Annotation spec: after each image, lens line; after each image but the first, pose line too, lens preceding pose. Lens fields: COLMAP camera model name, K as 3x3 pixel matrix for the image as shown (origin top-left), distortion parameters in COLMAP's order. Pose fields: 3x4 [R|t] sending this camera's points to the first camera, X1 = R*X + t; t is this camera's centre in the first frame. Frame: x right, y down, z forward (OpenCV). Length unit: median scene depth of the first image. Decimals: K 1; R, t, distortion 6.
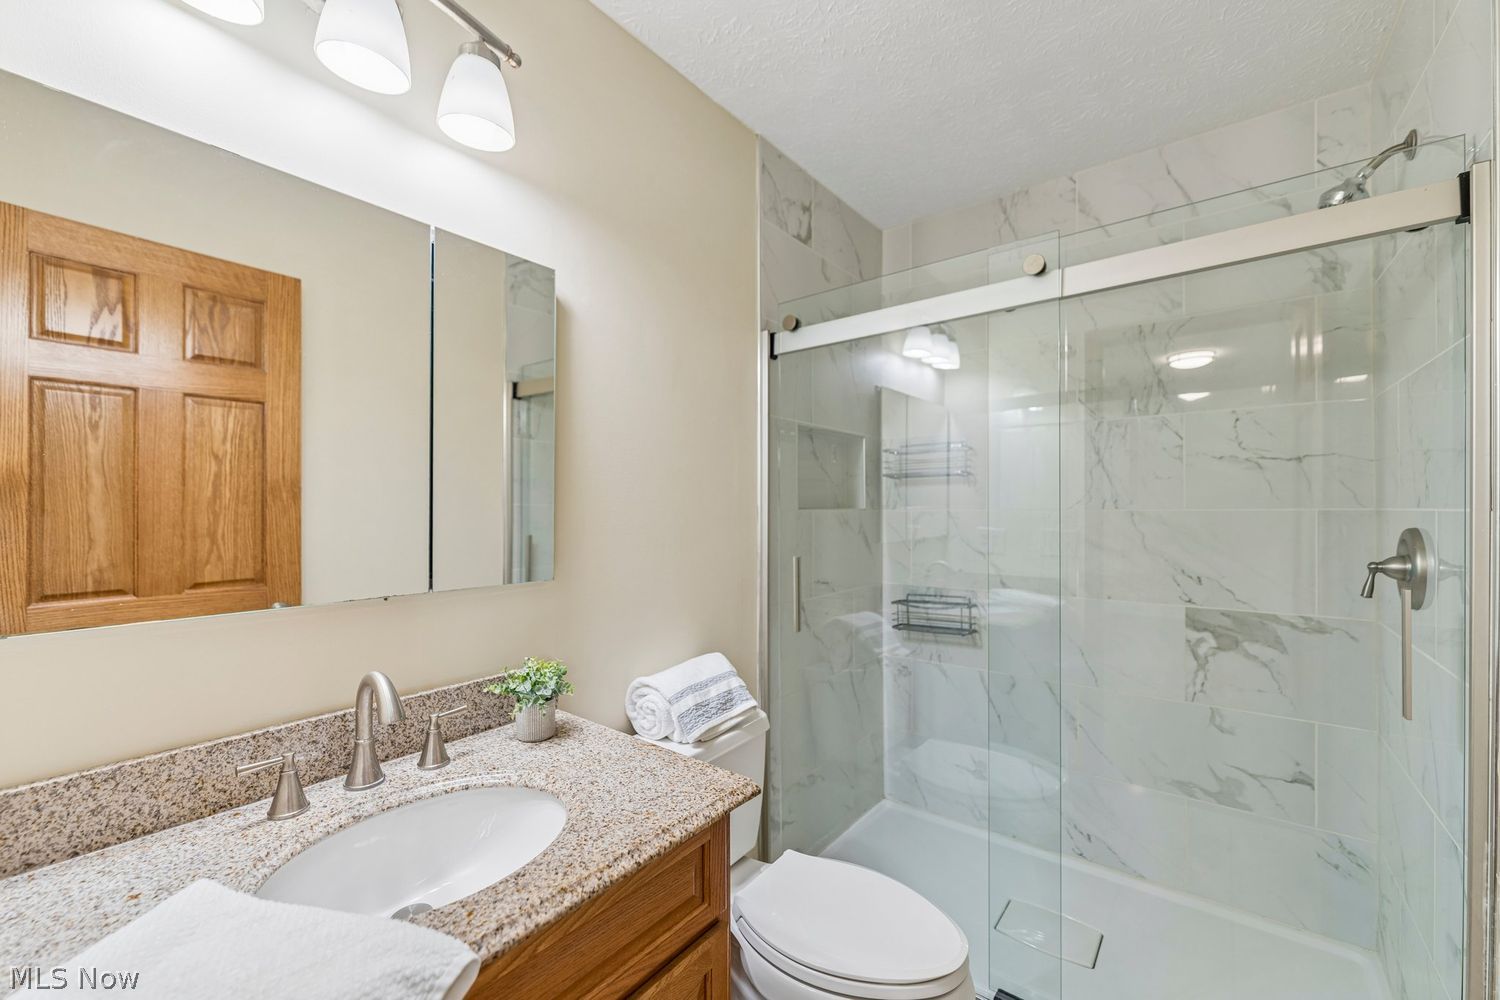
lens RADIAL K [[634.9, 0, 750.0], [0, 634.9, 500.0], [0, 0, 1]] dist [-0.000892, -0.000334]
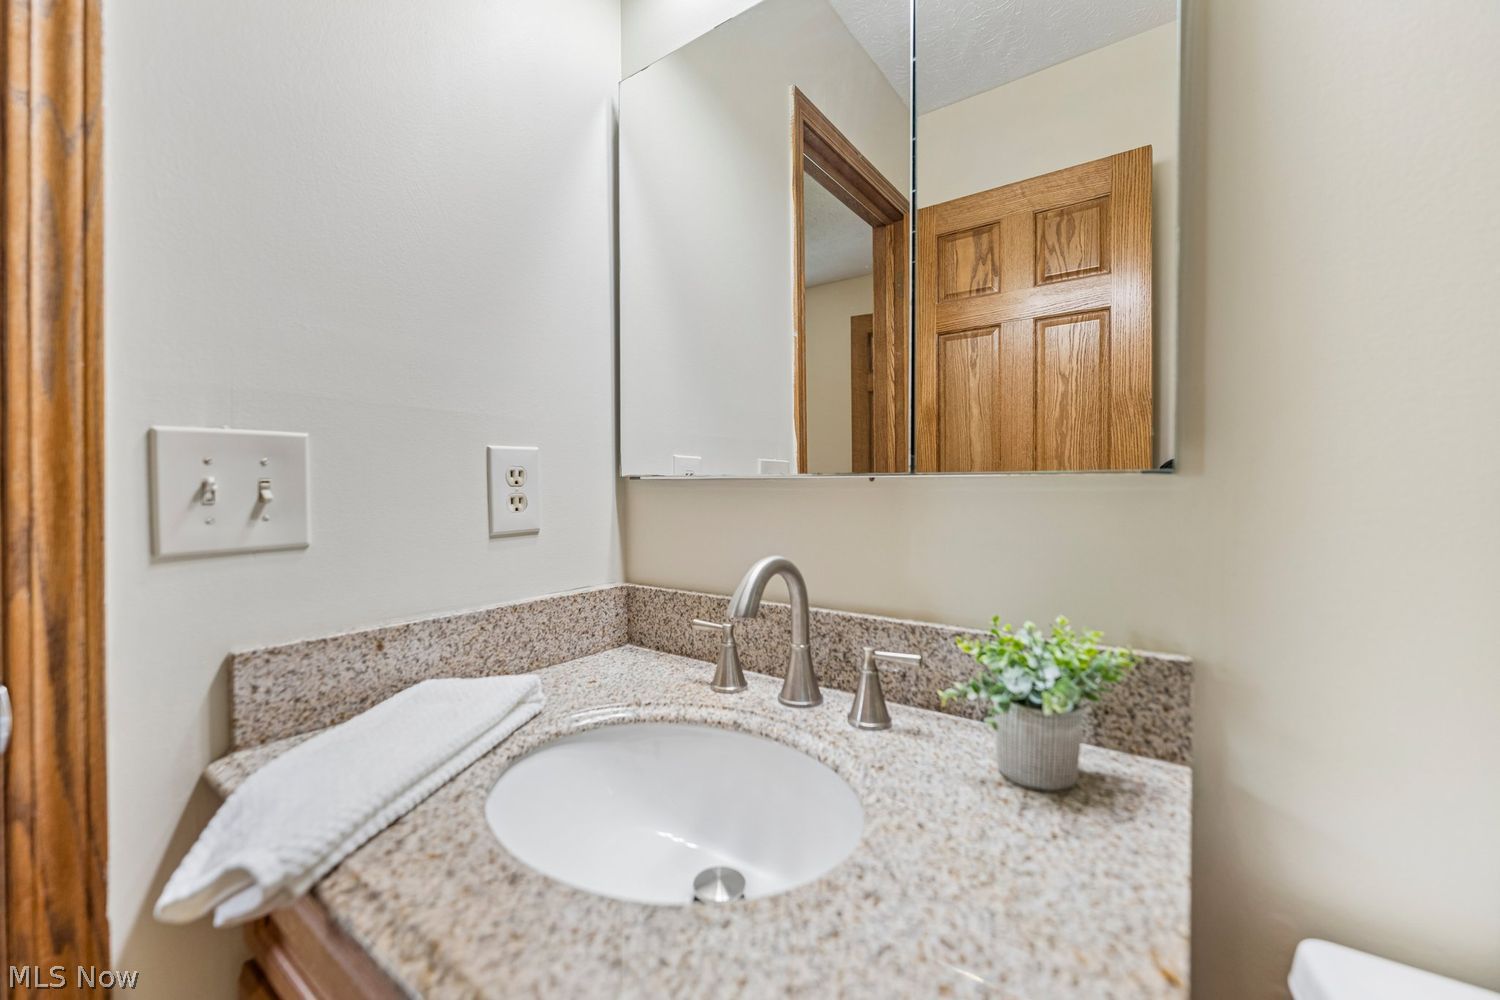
lens RADIAL K [[606.9, 0, 746.5], [0, 606.9, 485.3], [0, 0, 1]] dist [0.010721, -0.000110]
pose [[0.012527, -0.001707, -0.999920, 0.092981], [0.006827, 0.999975, -0.001622, 0.108293], [0.999898, -0.006806, 0.012538, 0.561887]]
